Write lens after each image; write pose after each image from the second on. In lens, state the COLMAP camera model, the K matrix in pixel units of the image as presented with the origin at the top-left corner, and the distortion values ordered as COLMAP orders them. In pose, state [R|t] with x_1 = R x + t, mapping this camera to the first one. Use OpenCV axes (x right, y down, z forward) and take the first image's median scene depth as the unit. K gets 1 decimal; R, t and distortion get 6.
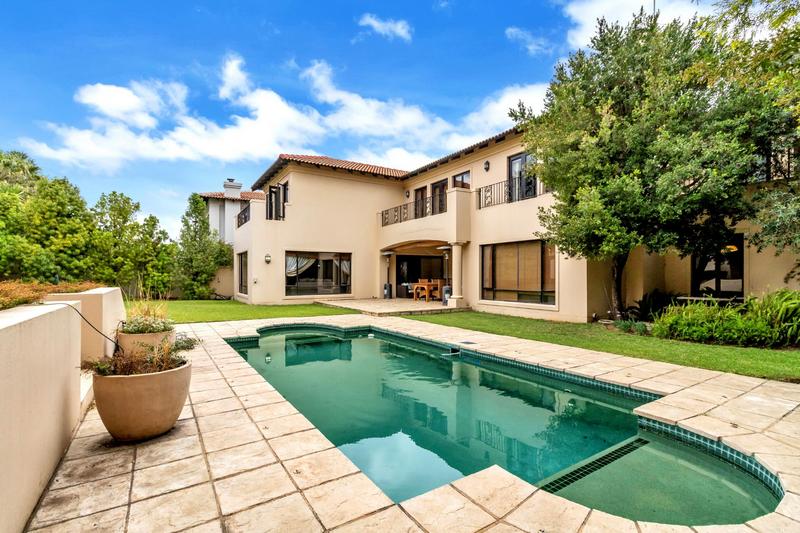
lens RADIAL K [[377.1, 0, 404.5], [0, 377.1, 269.0], [0, 0, 1]] dist [0.004331, 0.000555]
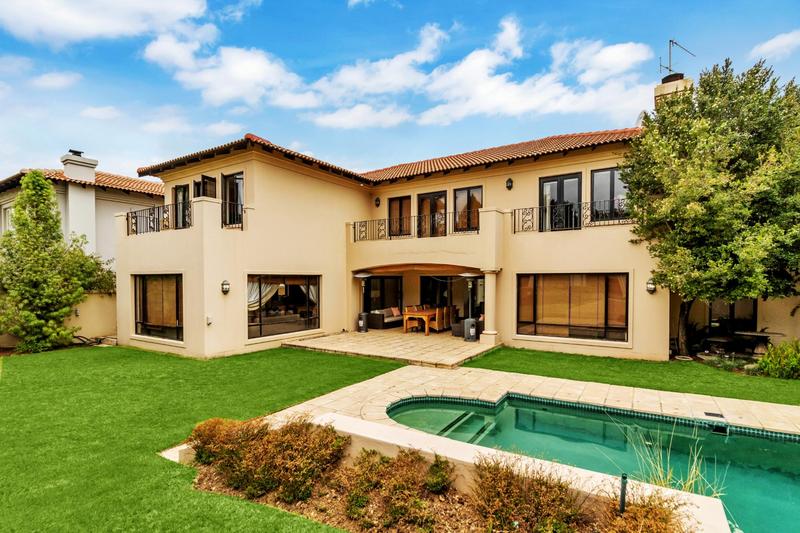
lens RADIAL K [[394.0, 0, 410.4], [0, 394.0, 287.3], [0, 0, 1]] dist [-0.000661, 0.000351]
pose [[0.901231, -0.008192, 0.433262, -0.370282], [-0.006335, 0.999465, 0.032074, -0.051387], [-0.433293, -0.031650, 0.900697, 0.229190]]
